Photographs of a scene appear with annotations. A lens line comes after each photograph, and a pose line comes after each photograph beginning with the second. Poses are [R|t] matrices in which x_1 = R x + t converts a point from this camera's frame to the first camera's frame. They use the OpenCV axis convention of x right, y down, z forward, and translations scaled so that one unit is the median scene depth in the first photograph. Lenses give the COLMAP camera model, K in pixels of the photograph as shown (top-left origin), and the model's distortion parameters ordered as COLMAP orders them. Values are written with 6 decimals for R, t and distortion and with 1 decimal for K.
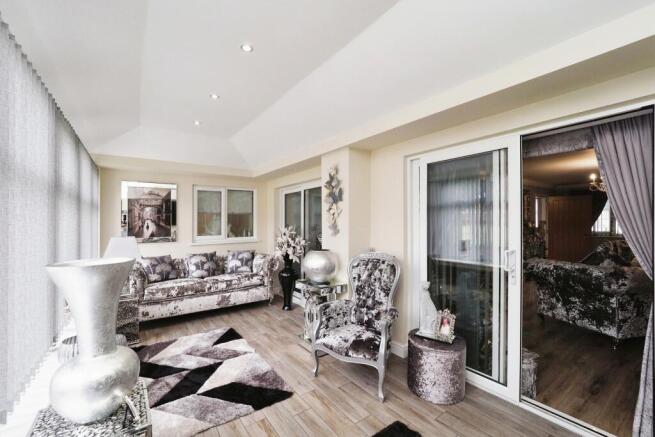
lens RADIAL K [[272.5, 0, 324.2], [0, 272.5, 223.9], [0, 0, 1]] dist [-0.000915, -0.000233]
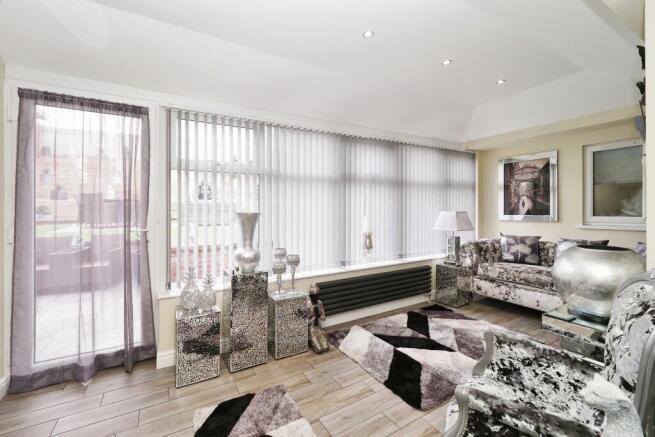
lens RADIAL K [[291.9, 0, 327.2], [0, 291.9, 204.8], [0, 0, 1]] dist [-0.000439, -0.000079]
pose [[-0.066826, -0.001333, -0.997764, 0.421523], [0.003553, 0.999992, -0.001574, 0.016296], [0.997758, -0.003650, -0.066821, 0.443569]]
